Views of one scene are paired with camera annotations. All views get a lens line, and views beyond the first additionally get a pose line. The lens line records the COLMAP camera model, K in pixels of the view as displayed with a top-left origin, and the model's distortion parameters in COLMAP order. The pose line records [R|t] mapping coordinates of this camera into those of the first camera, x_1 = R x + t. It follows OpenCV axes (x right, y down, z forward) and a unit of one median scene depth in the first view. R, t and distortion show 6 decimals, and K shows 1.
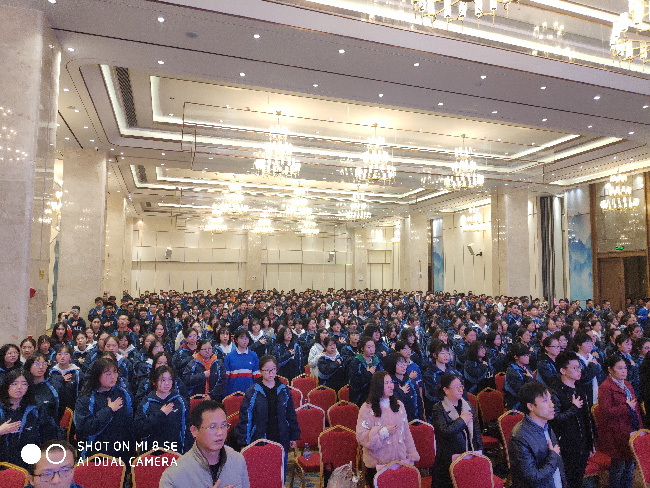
lens RADIAL K [[462.4, 0, 325.0], [0, 462.4, 244.0], [0, 0, 1]] dist [0.002961, -0.000100]
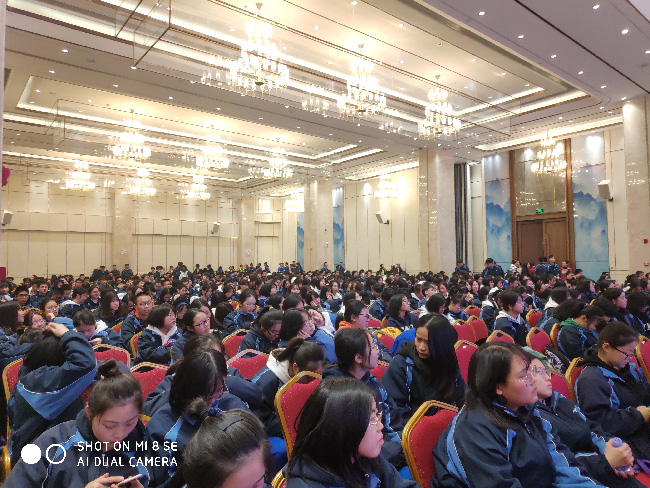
lens RADIAL K [[462.4, 0, 325.0], [0, 462.4, 244.0], [0, 0, 1]] dist [0.002961, -0.000100]
pose [[0.936683, -0.000816, 0.350176, -0.171396], [-0.009357, 0.999582, 0.027358, 0.053859], [-0.350052, -0.028902, 0.936284, 0.155507]]
